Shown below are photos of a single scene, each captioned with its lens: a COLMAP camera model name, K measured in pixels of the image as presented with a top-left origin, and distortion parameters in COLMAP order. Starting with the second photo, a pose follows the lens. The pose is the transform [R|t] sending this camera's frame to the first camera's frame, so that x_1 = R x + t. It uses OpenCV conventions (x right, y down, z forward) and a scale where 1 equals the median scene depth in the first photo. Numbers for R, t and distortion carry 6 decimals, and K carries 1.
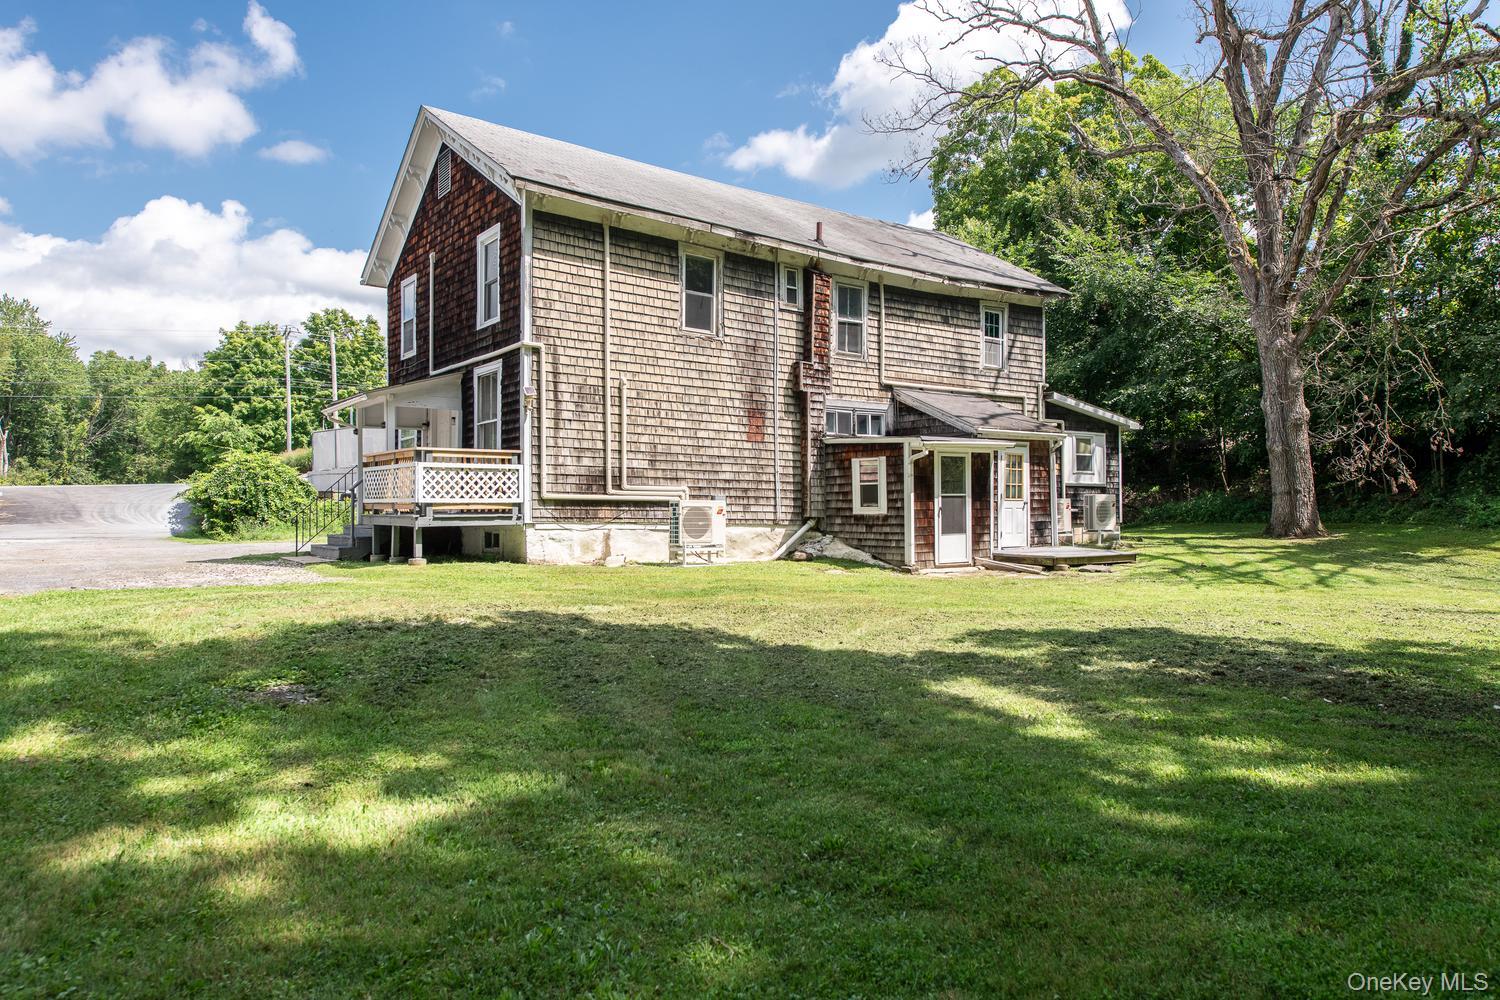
lens RADIAL K [[973.0, 0, 696.7], [0, 973.0, 502.5], [0, 0, 1]] dist [0.038537, -0.004624]
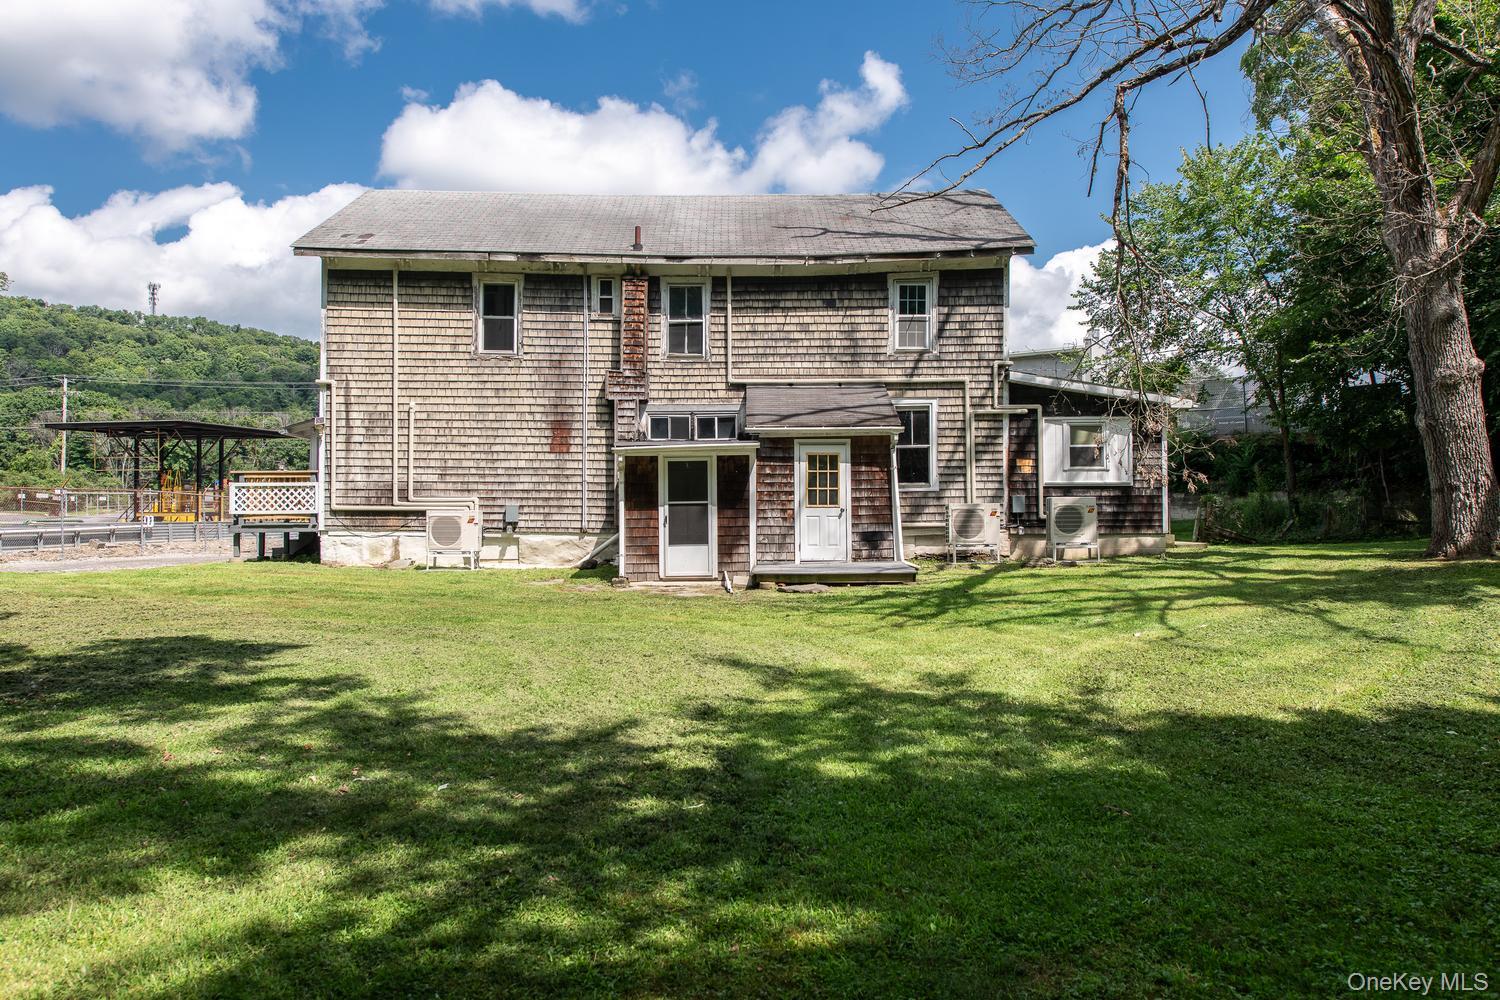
lens RADIAL K [[973.0, 0, 746.1], [0, 973.0, 503.4], [0, 0, 1]] dist [0.038537, -0.004624]
pose [[0.815662, -0.008120, -0.578471, 0.824647], [0.008266, 0.999963, -0.002381, -0.004207], [0.578469, -0.002839, 0.815699, 0.271523]]
